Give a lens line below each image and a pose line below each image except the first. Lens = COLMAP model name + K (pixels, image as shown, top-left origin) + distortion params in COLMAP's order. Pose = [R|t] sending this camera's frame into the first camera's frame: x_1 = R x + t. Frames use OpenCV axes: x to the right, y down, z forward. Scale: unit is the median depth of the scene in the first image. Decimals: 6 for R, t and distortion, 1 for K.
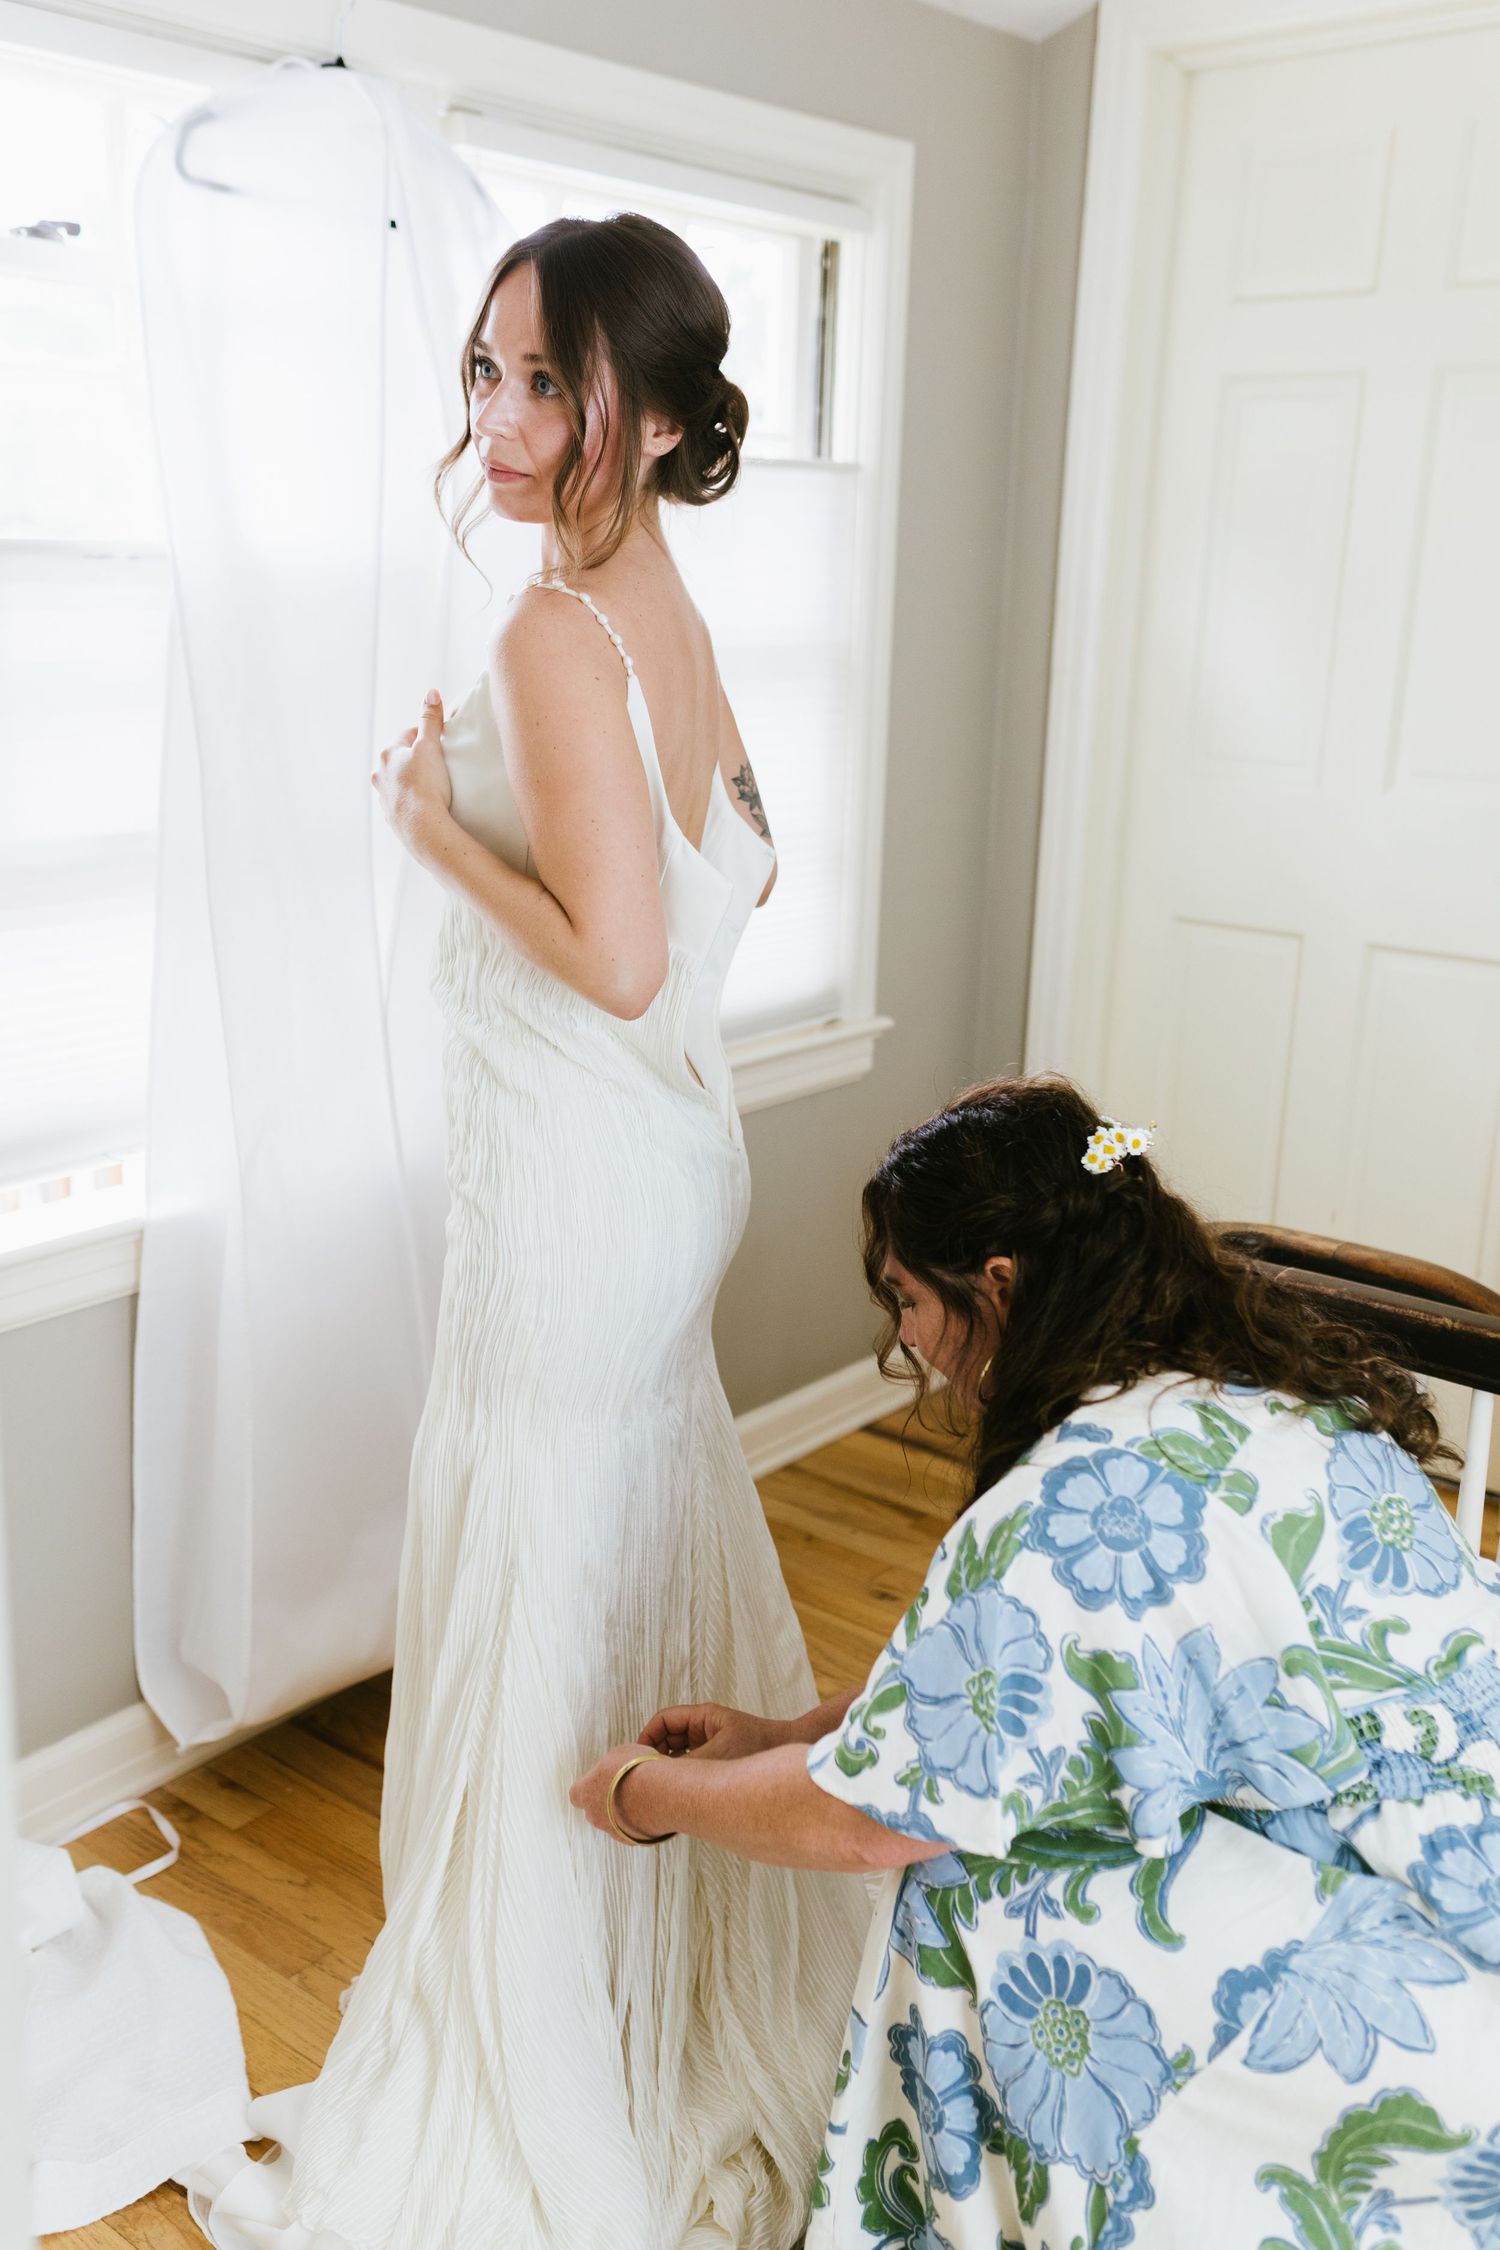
lens RADIAL K [[2095.1, 0, 755.8], [0, 2095.1, 1115.8], [0, 0, 1]] dist [0.090382, -0.007517]
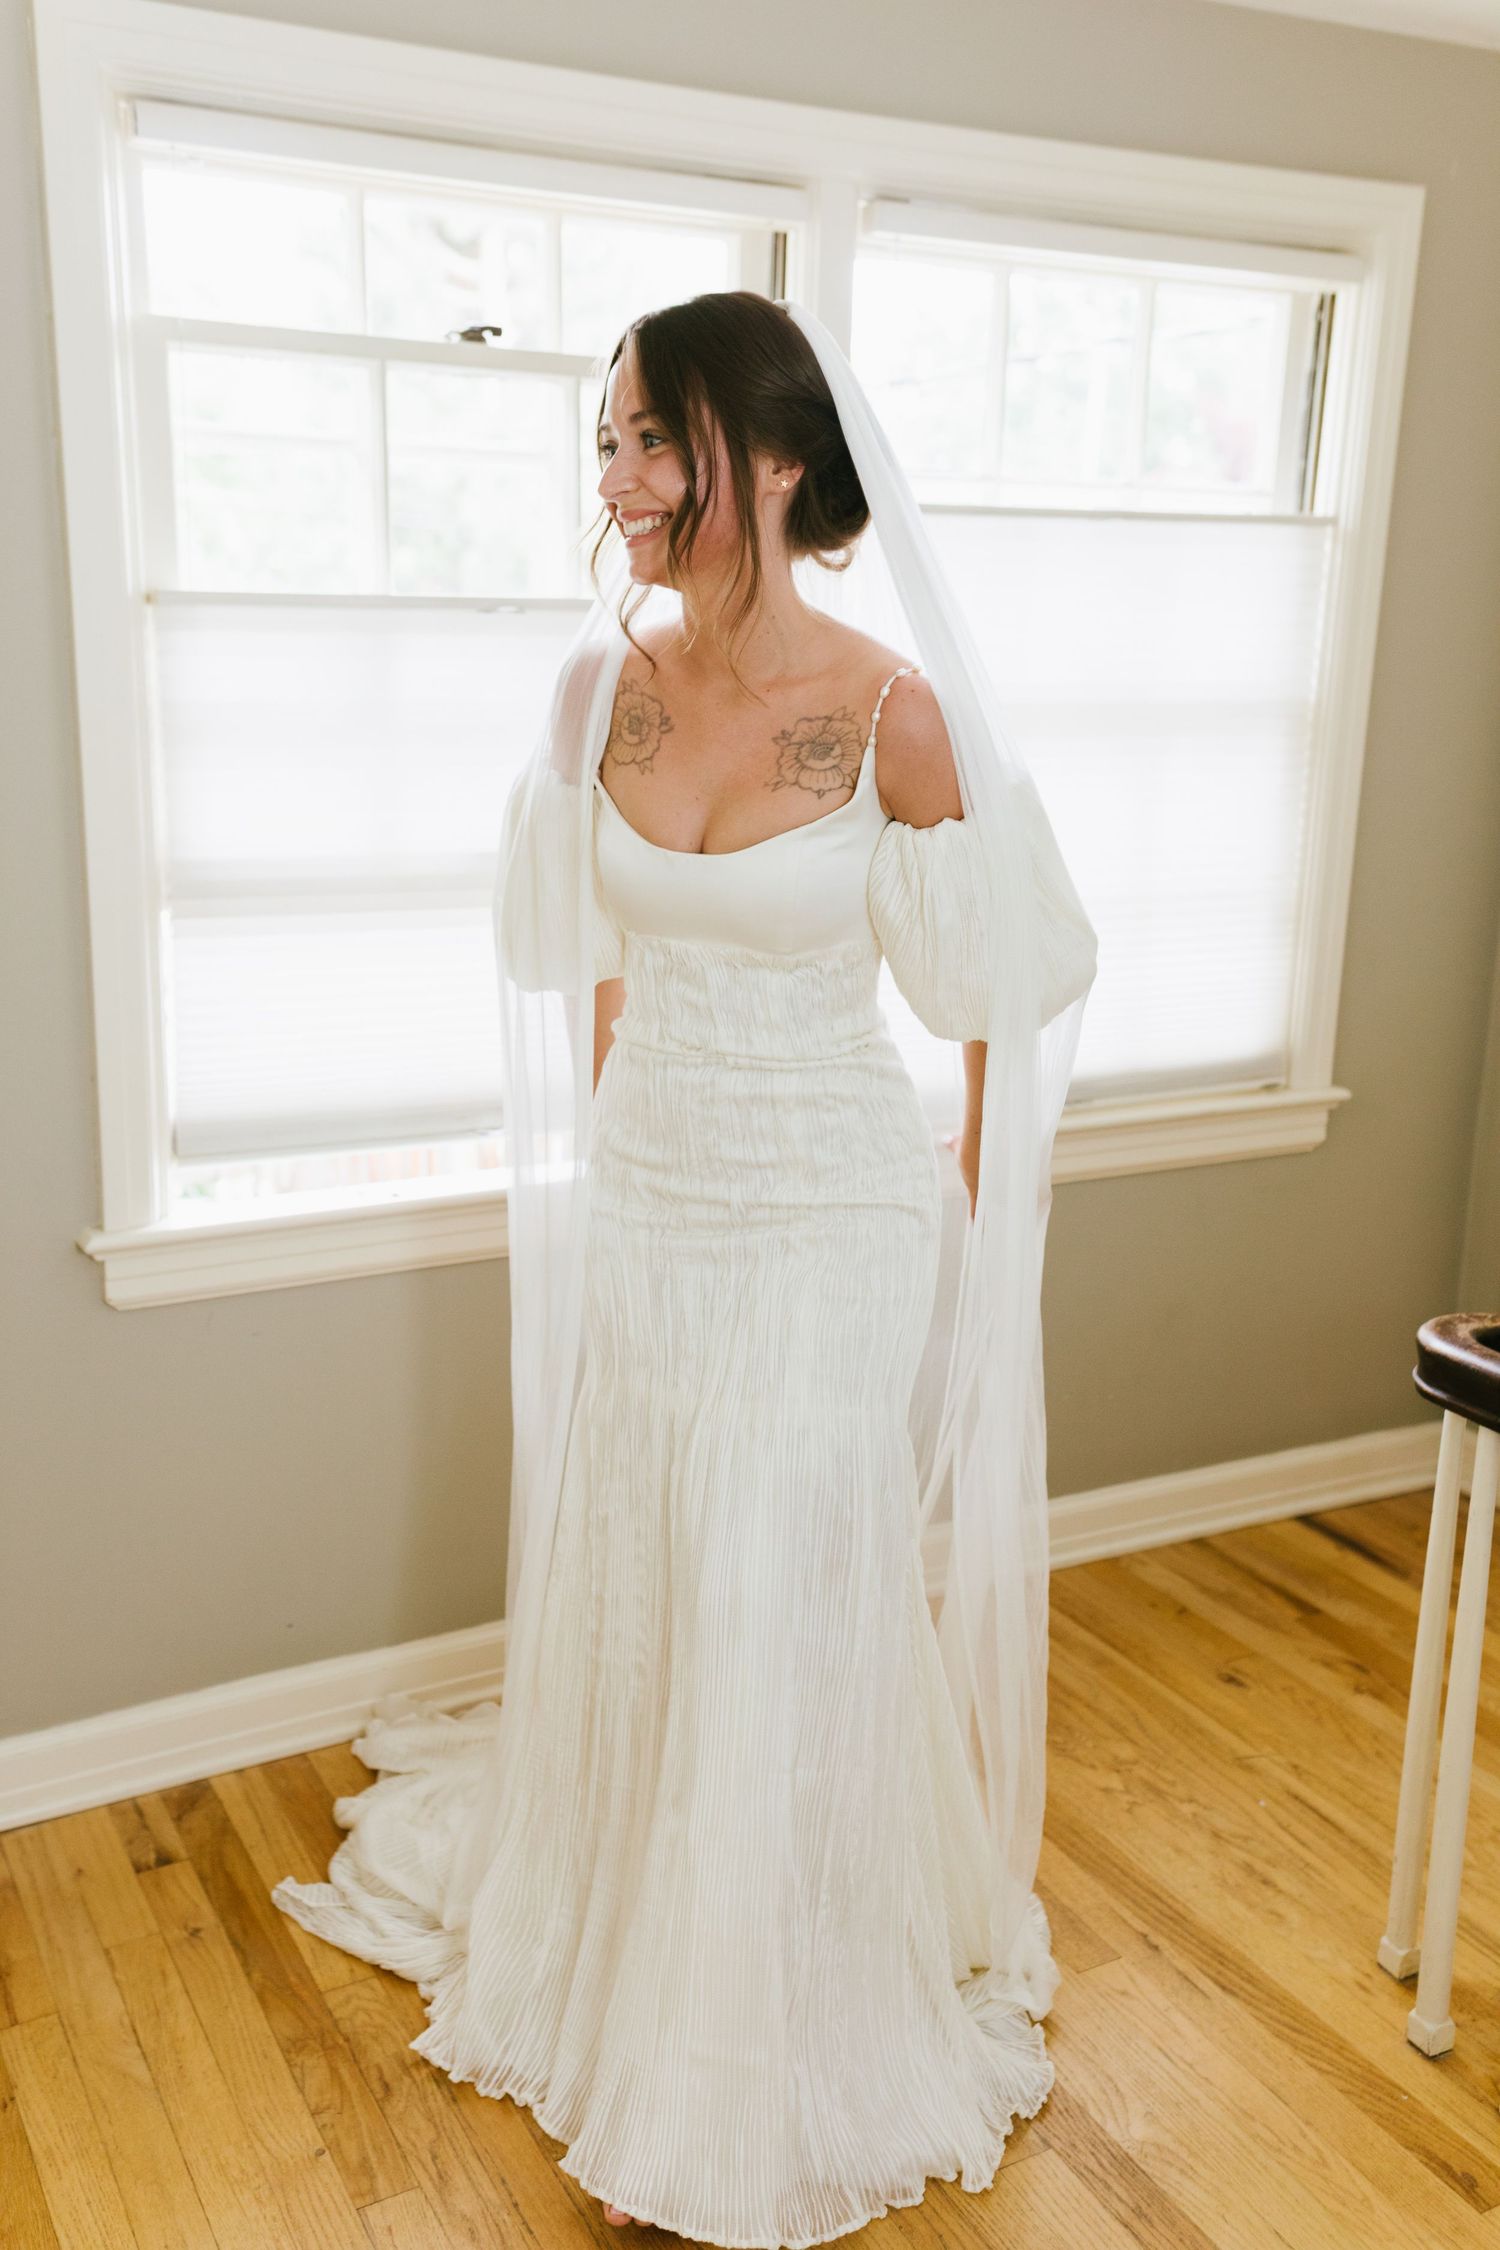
lens RADIAL K [[2076.6, 0, 749.6], [0, 2076.6, 1117.1], [0, 0, 1]] dist [0.062877, 0.004980]
pose [[0.914540, 0.086389, -0.395163, 0.204183], [-0.101678, 0.994657, -0.017868, 0.011449], [0.391508, 0.056520, 0.918437, 0.021998]]
